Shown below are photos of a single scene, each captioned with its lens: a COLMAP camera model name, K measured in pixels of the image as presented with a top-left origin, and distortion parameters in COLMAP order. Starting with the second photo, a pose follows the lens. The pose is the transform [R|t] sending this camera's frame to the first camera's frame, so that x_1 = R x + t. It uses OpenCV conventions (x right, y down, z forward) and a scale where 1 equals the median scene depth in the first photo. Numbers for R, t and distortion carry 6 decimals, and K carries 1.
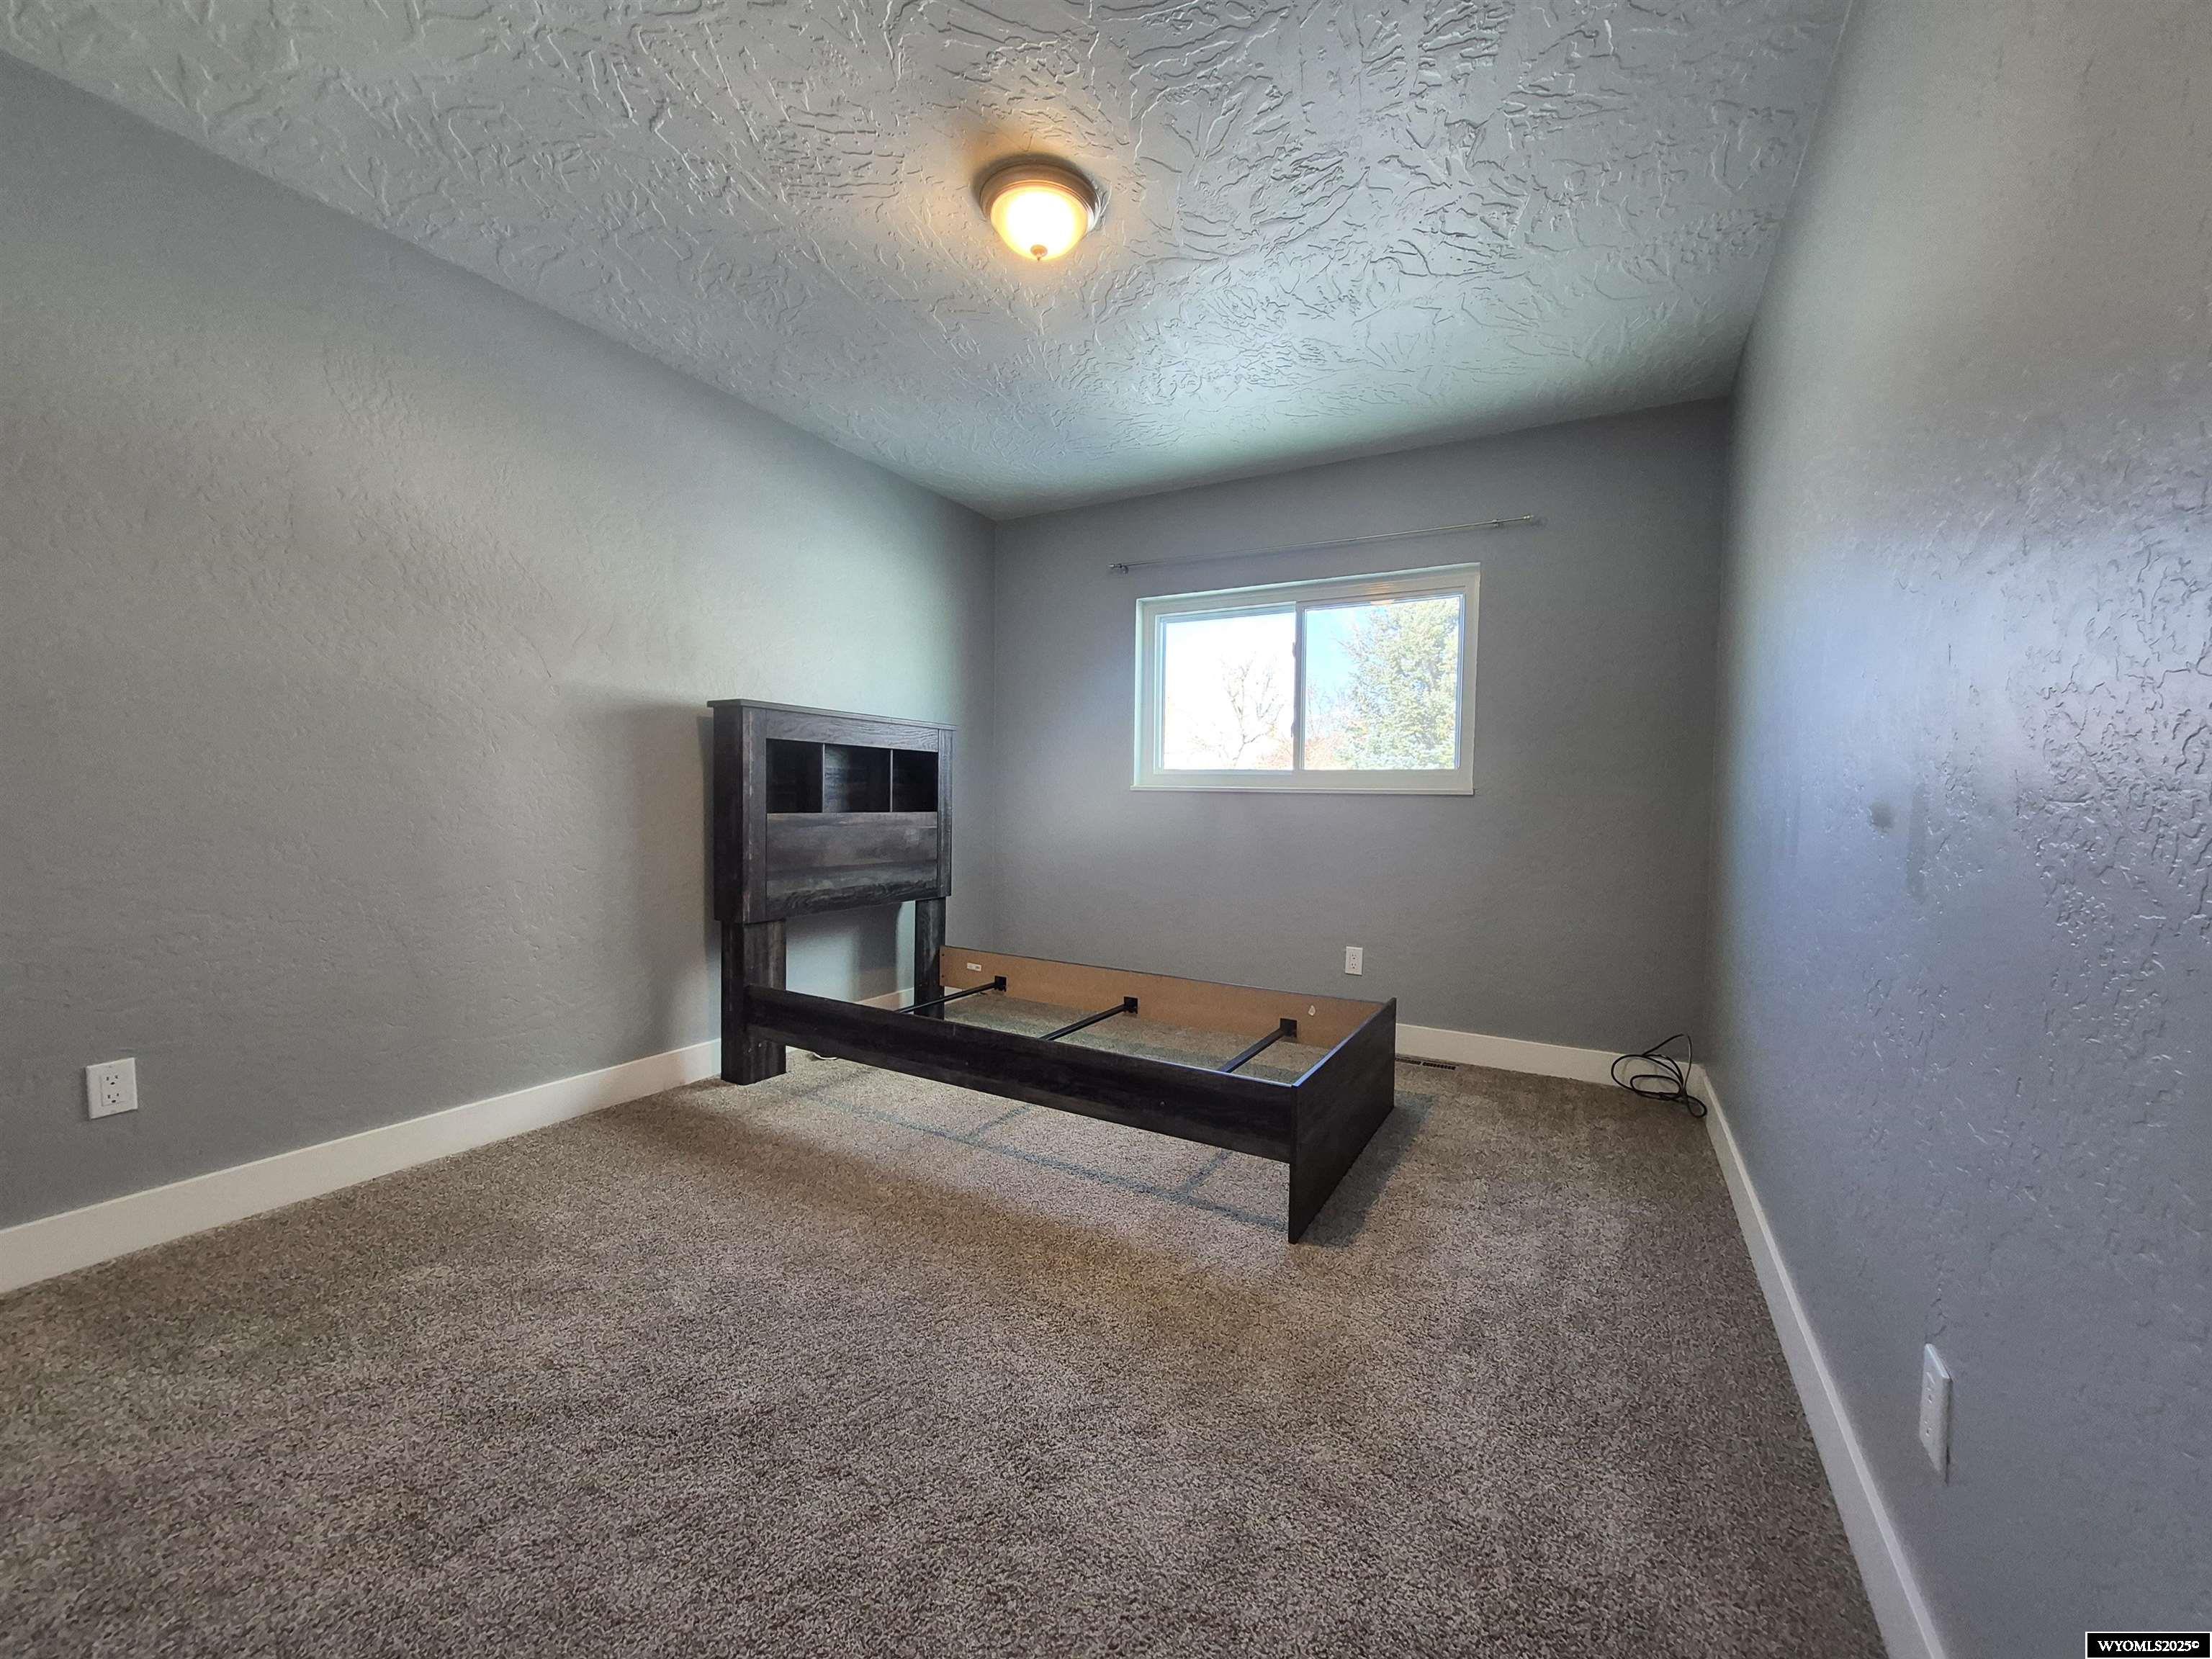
lens RADIAL K [[869.9, 0, 1106.0], [0, 869.9, 829.5], [0, 0, 1]] dist [0.001028, 0.000202]
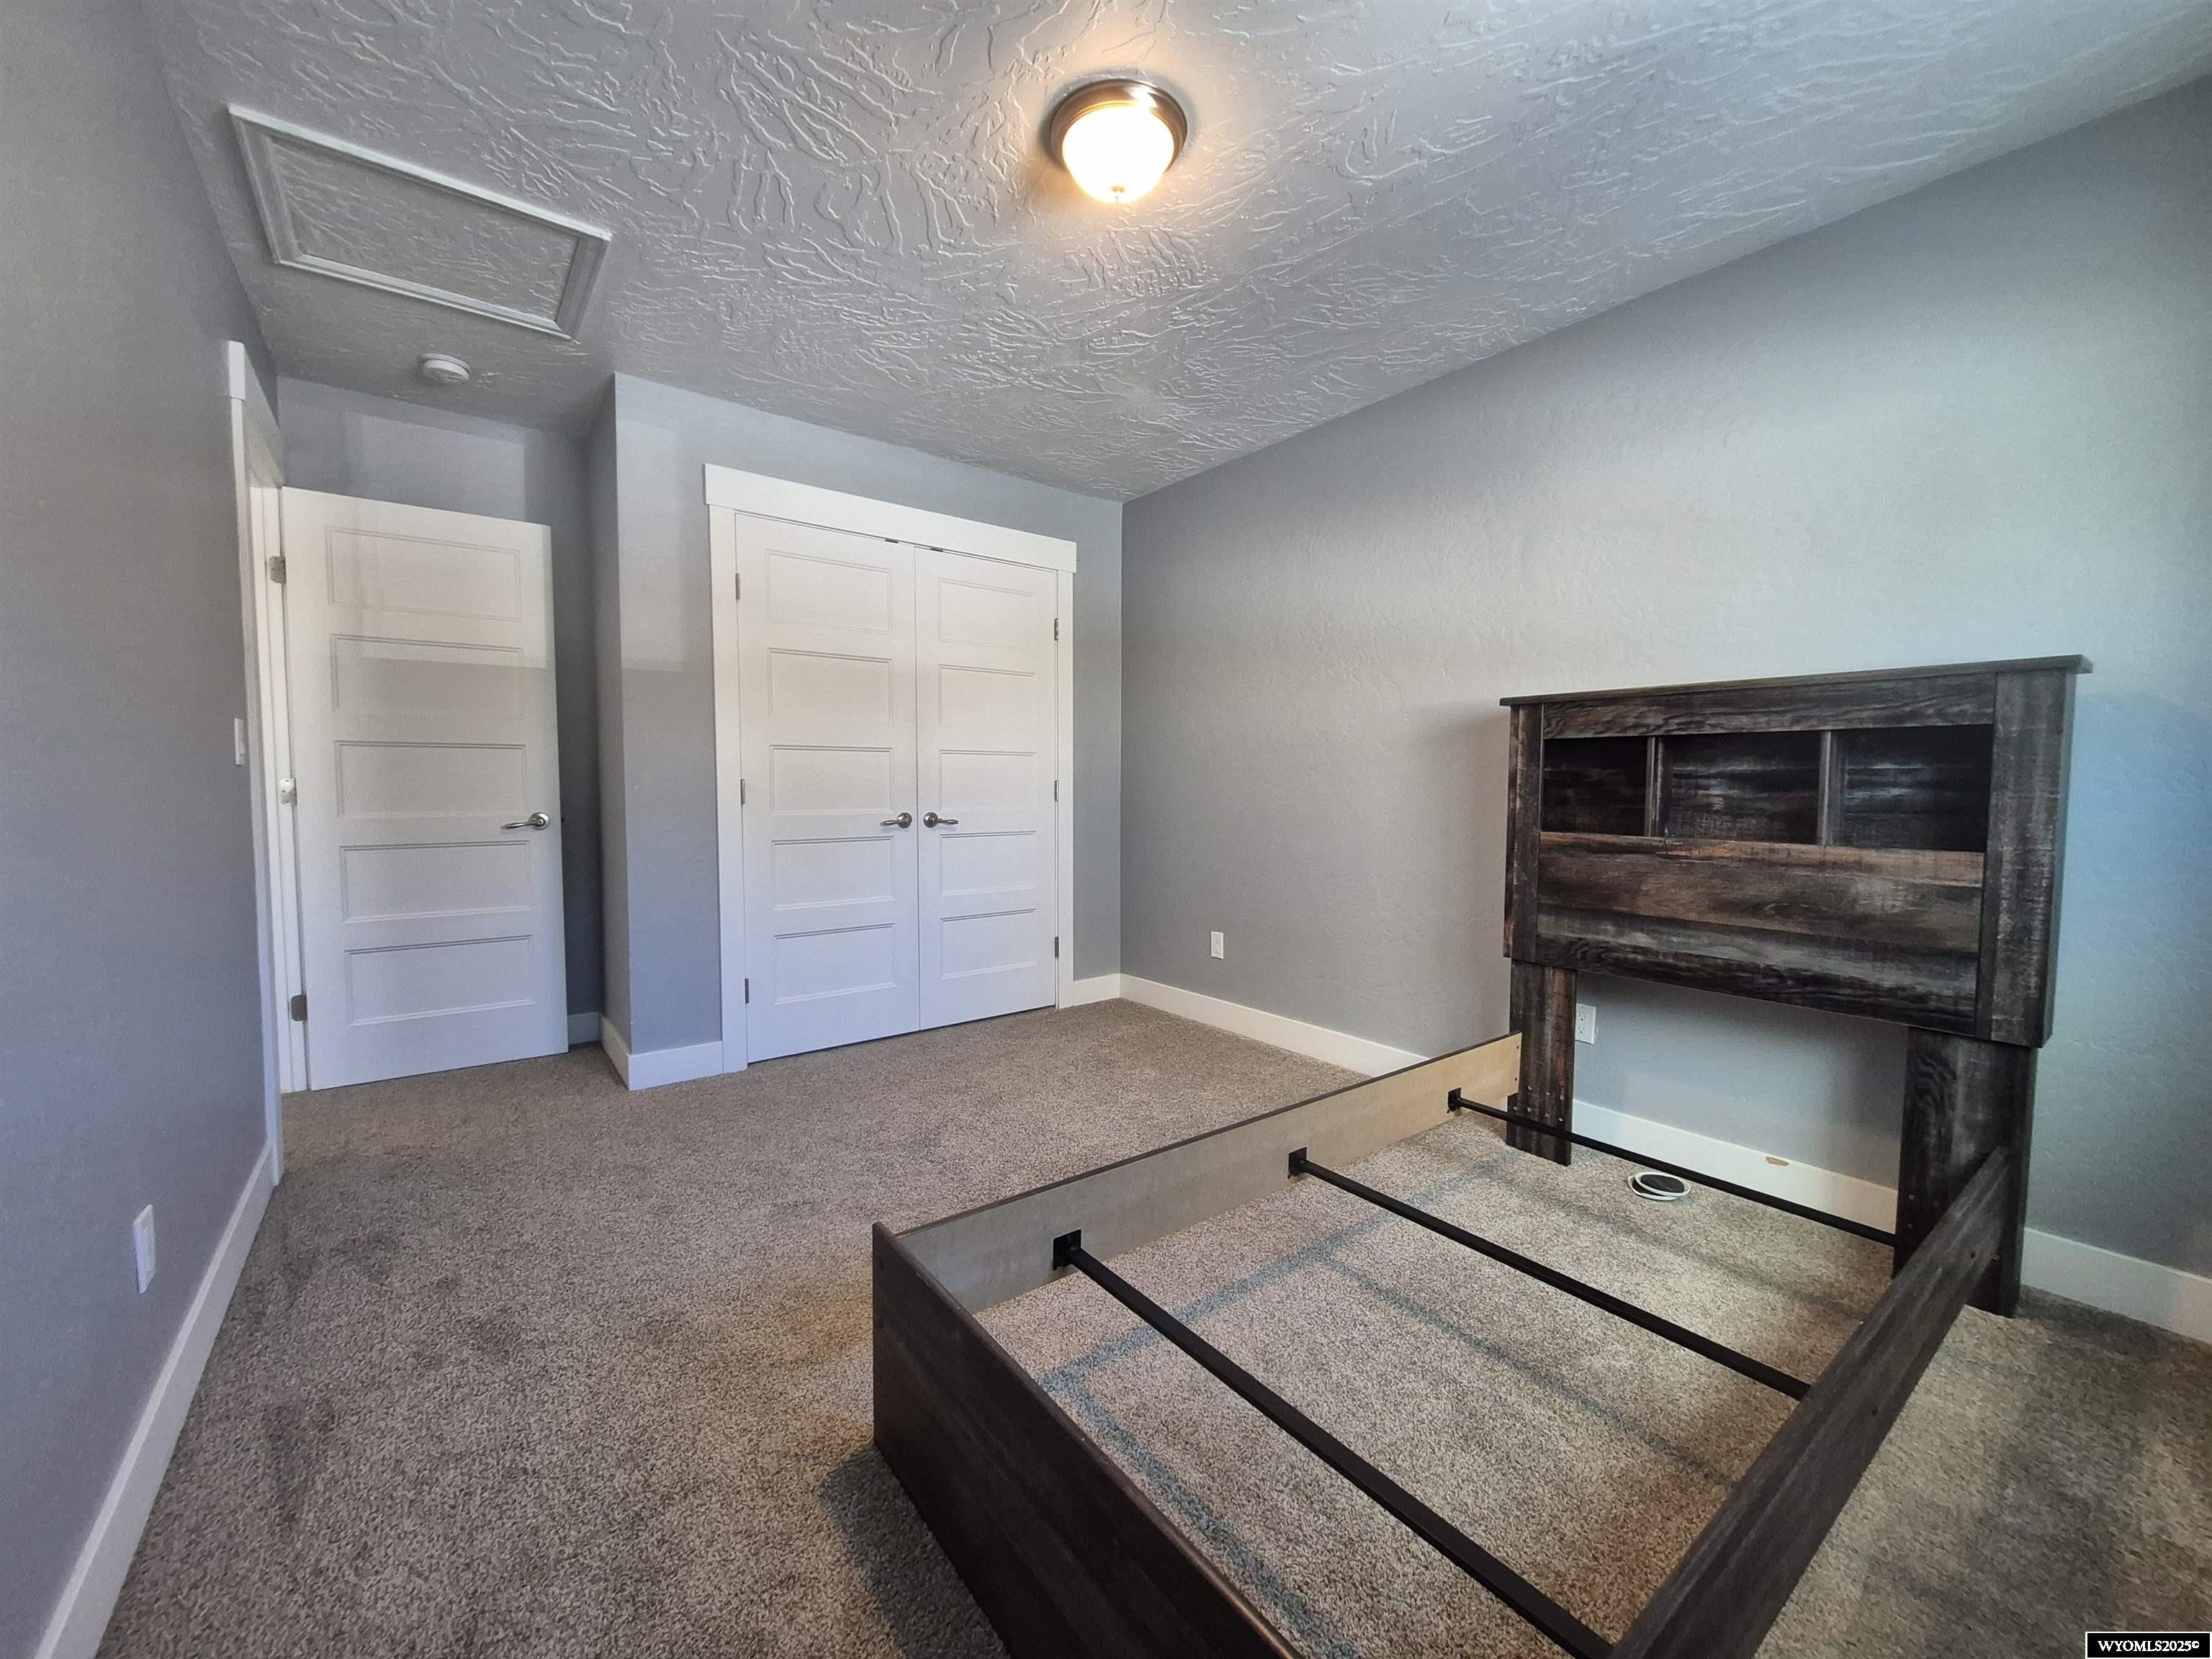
lens RADIAL K [[869.9, 0, 1106.0], [0, 869.9, 829.5], [0, 0, 1]] dist [0.001028, 0.000202]
pose [[-0.391197, 0.030562, -0.919799, 0.462088], [-0.045915, 0.997556, 0.052673, -0.039993], [0.919161, 0.062838, -0.388838, 0.832643]]
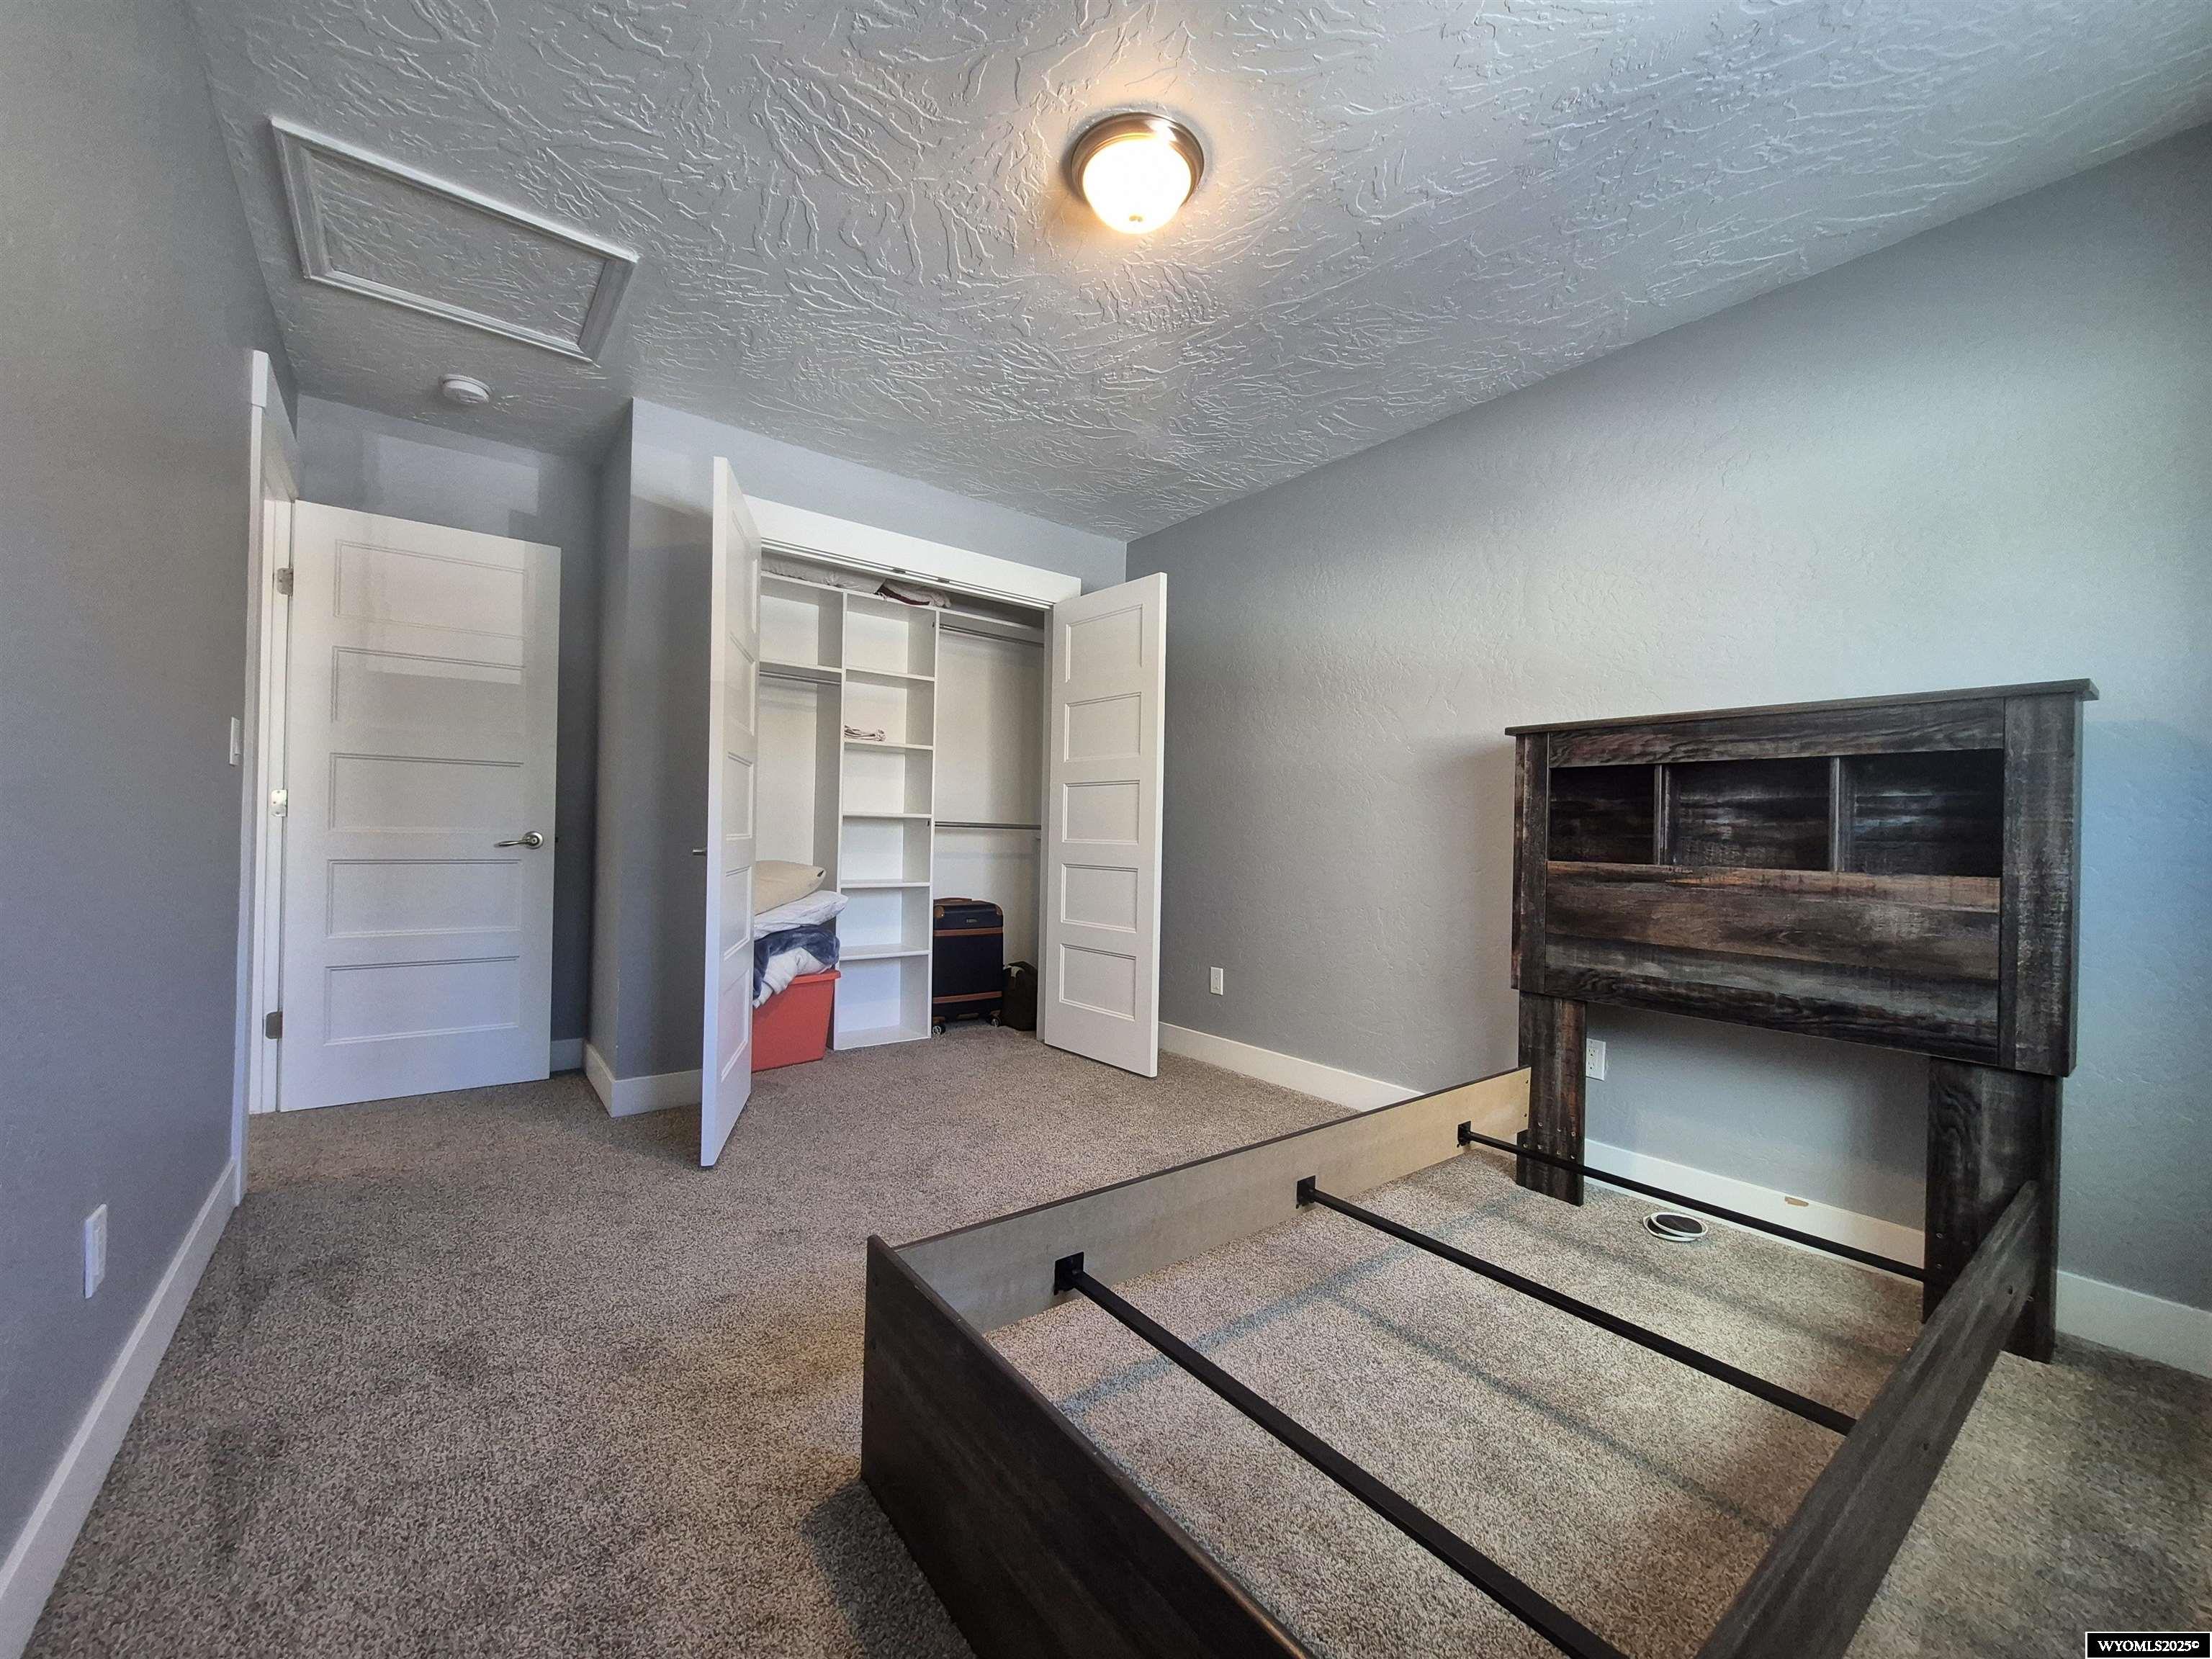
lens RADIAL K [[869.9, 0, 1106.0], [0, 869.9, 829.5], [0, 0, 1]] dist [0.001028, 0.000202]
pose [[-0.383523, -0.031037, -0.923009, 0.458694], [-0.062894, 0.997993, -0.007425, -0.014282], [0.921387, 0.055205, -0.384706, 0.822581]]
